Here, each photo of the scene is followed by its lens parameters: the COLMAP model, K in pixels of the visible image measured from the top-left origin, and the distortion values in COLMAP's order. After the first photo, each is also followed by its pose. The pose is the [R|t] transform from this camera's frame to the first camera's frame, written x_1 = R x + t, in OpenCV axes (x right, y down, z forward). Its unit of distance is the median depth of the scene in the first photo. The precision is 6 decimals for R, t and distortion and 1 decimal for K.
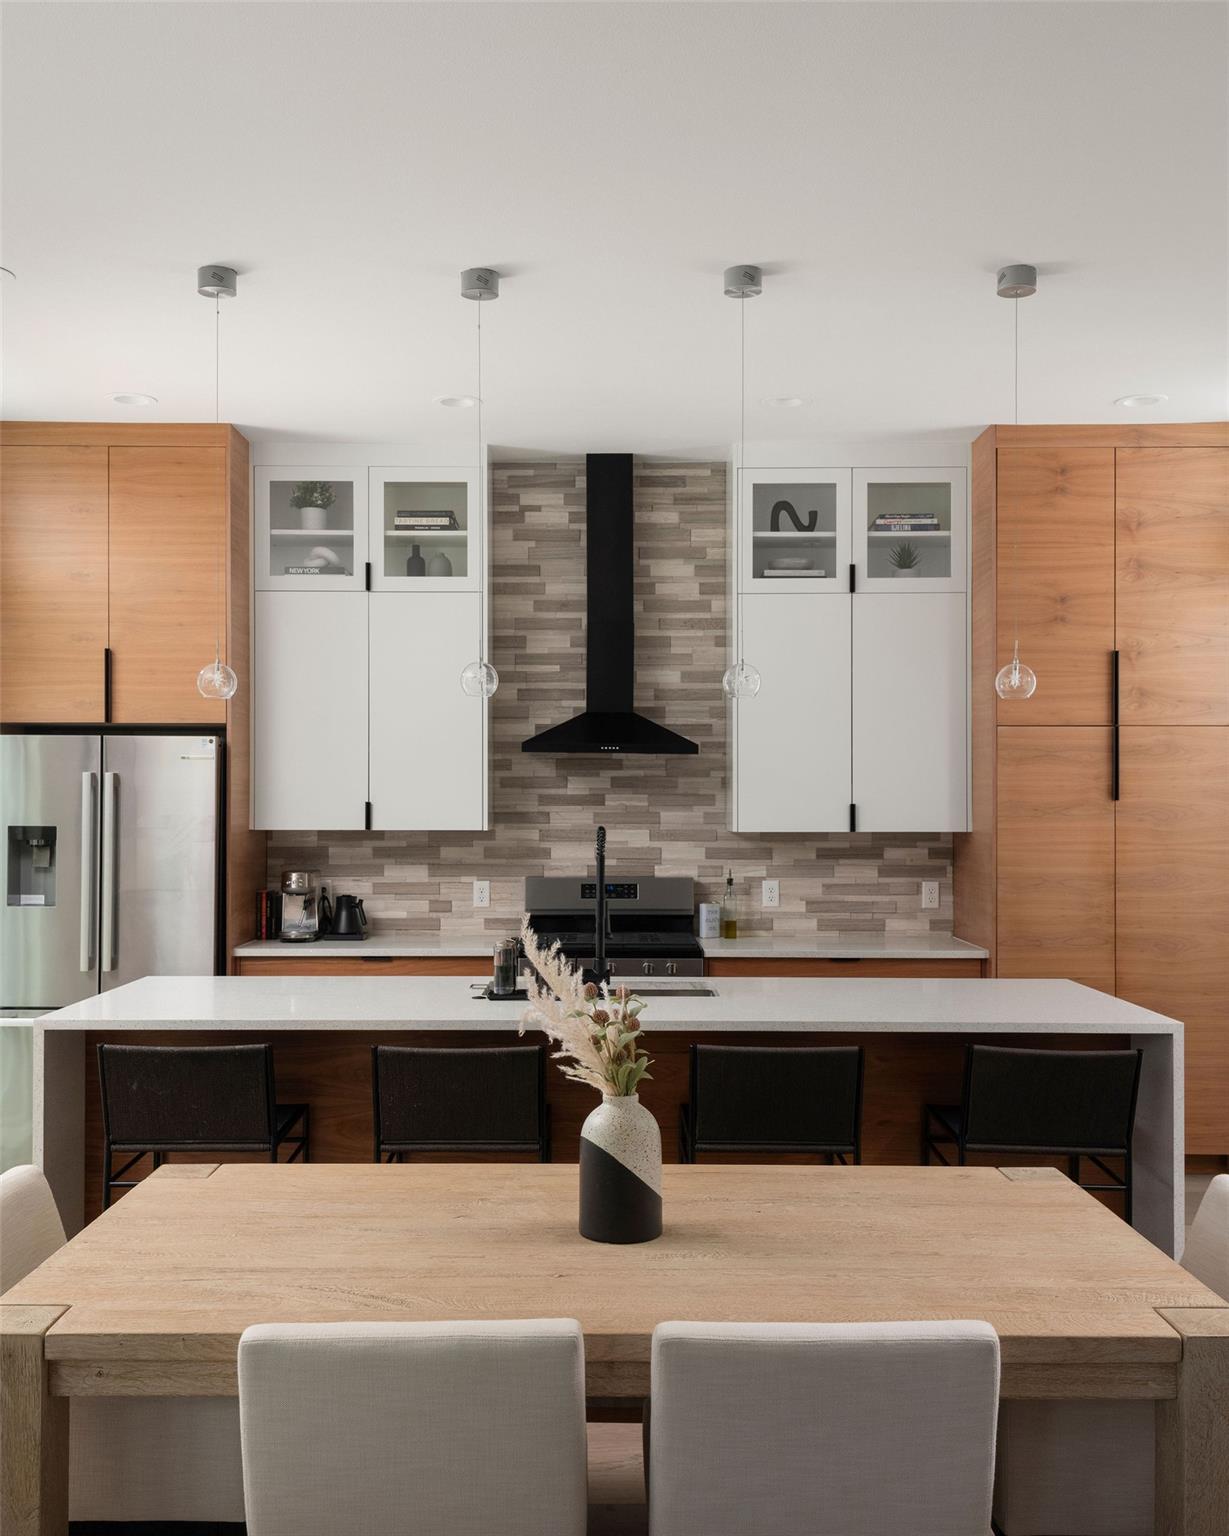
lens RADIAL K [[1497.4, 0, 593.3], [0, 1497.4, 773.3], [0, 0, 1]] dist [0.064770, 0.000000]
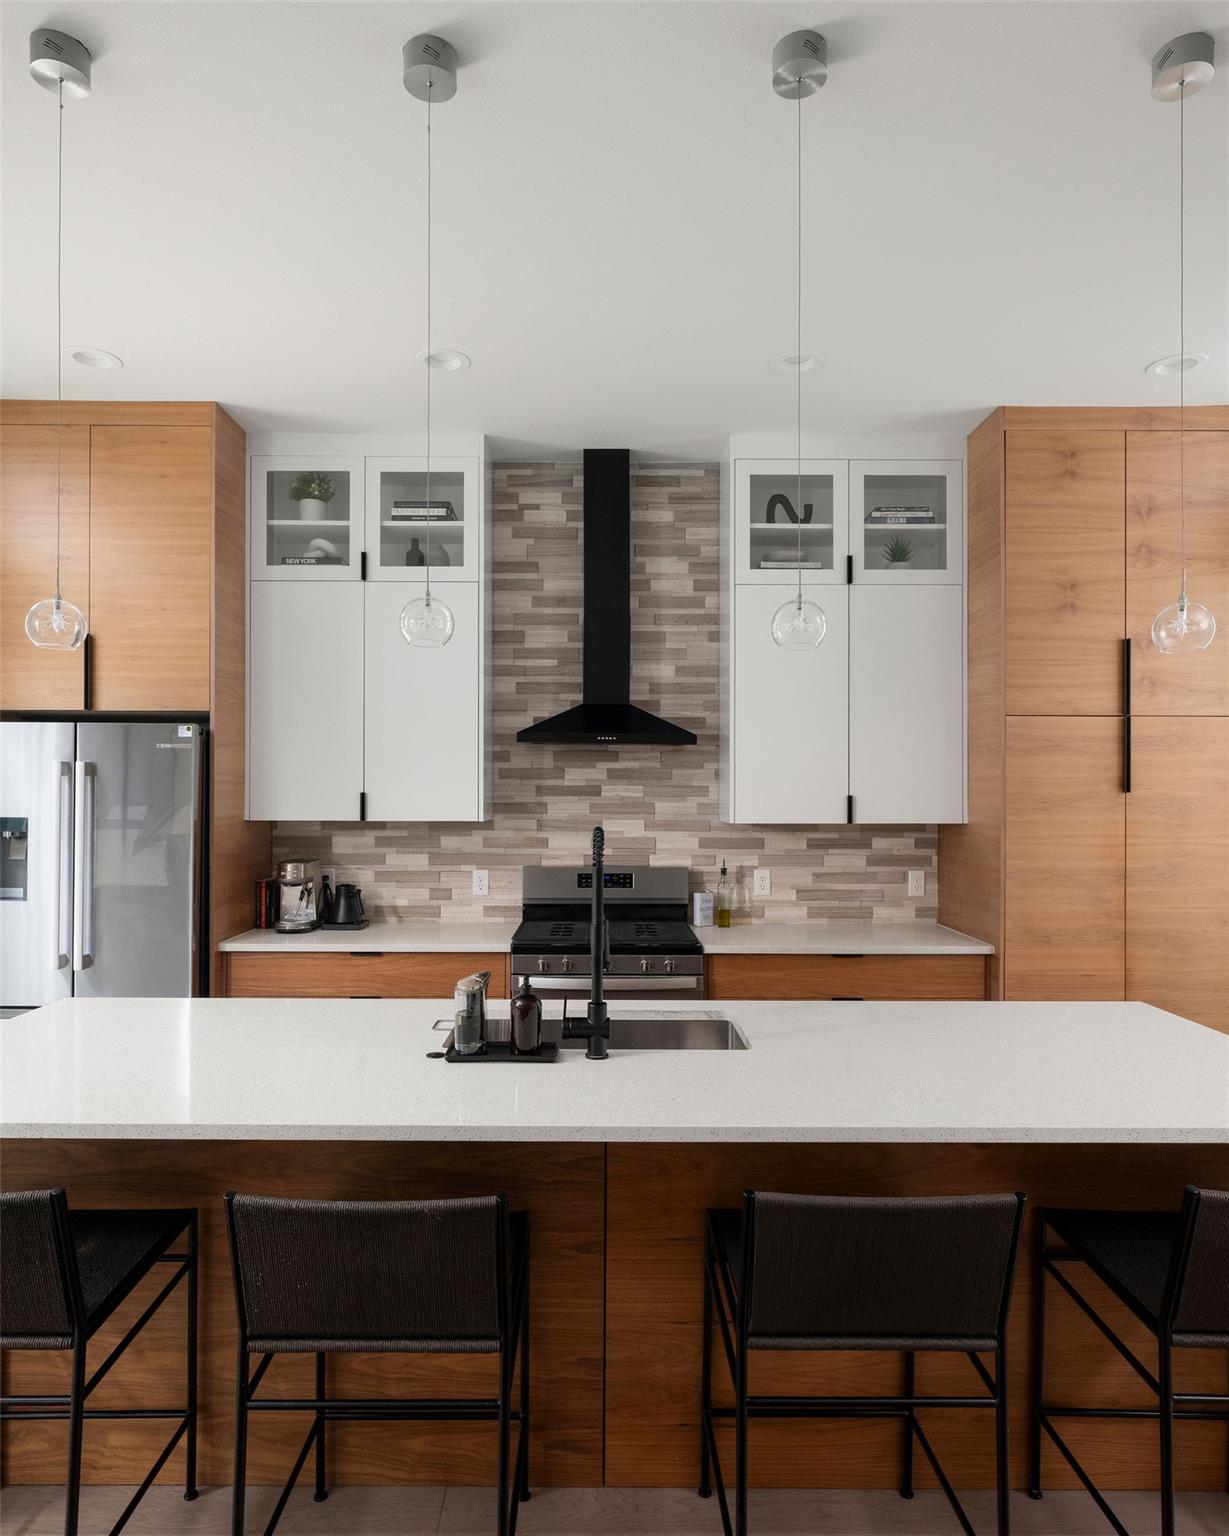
lens RADIAL K [[946.5, 0, 601.8], [0, 946.5, 770.7], [0, 0, 1]] dist [0.003138, -0.004509]
pose [[0.999940, 0.002160, 0.010710, 0.001186], [-0.002141, 0.999996, -0.001857, 0.005461], [-0.010714, 0.001834, 0.999941, 0.369133]]
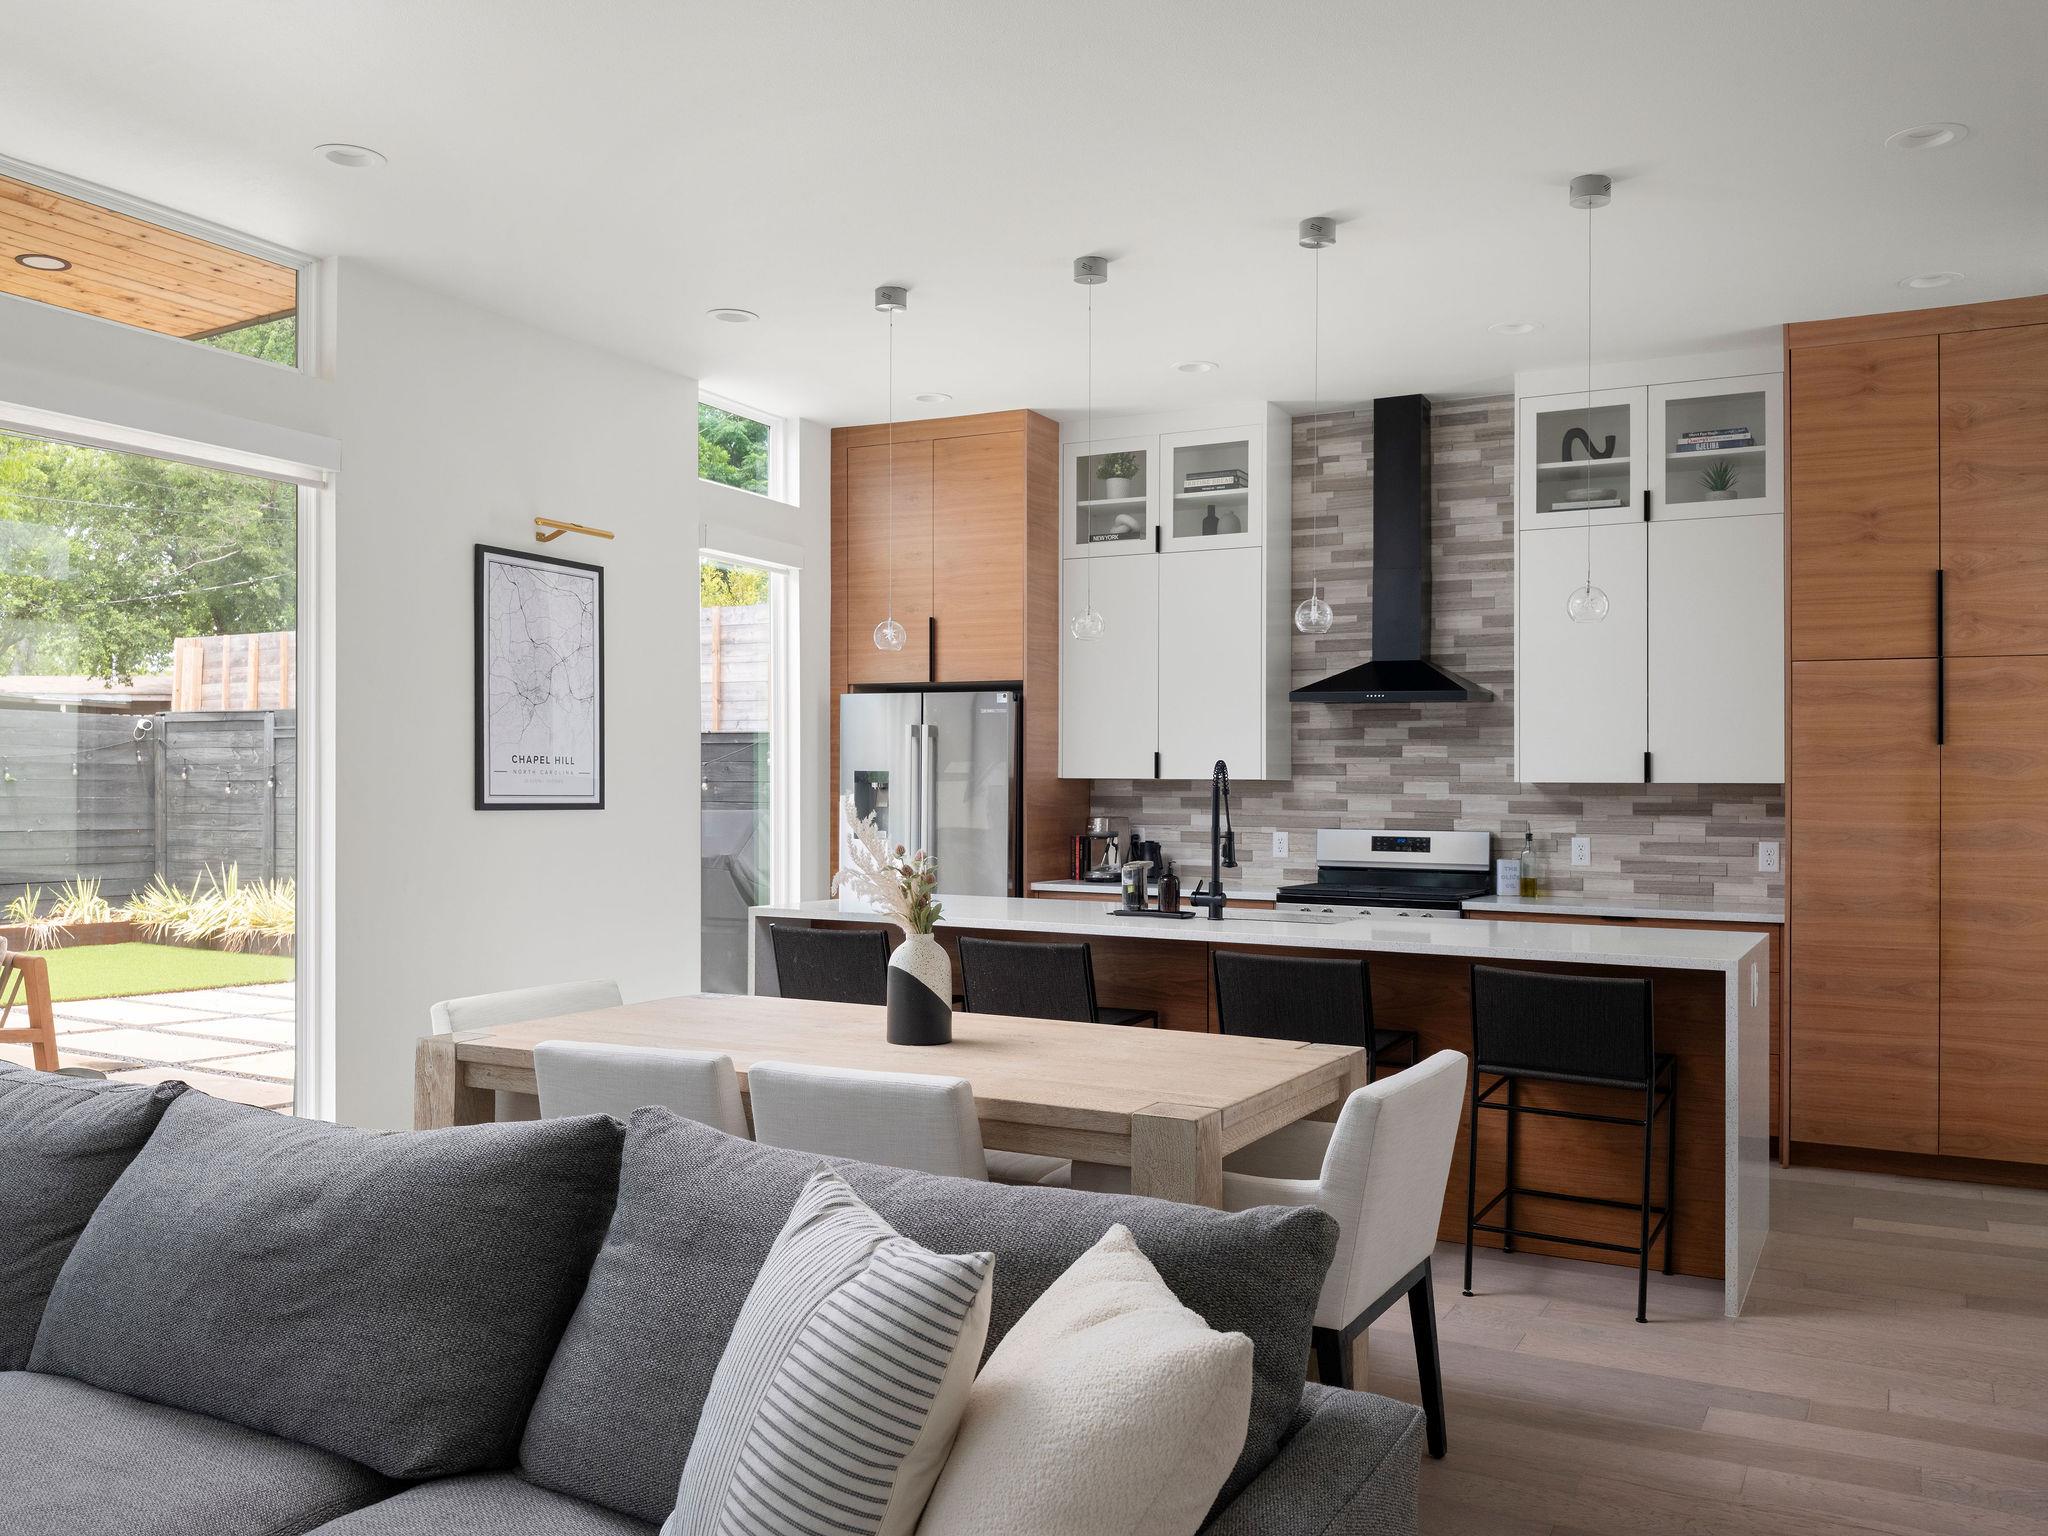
lens RADIAL K [[1654.0, 0, 1007.5], [0, 1654.0, 771.0], [0, 0, 1]] dist [0.047047, -0.097980]
pose [[0.884573, 0.001679, -0.466400, 0.298047], [-0.000099, 0.999994, 0.003413, 0.028225], [0.466403, -0.002973, 0.884568, -0.079434]]
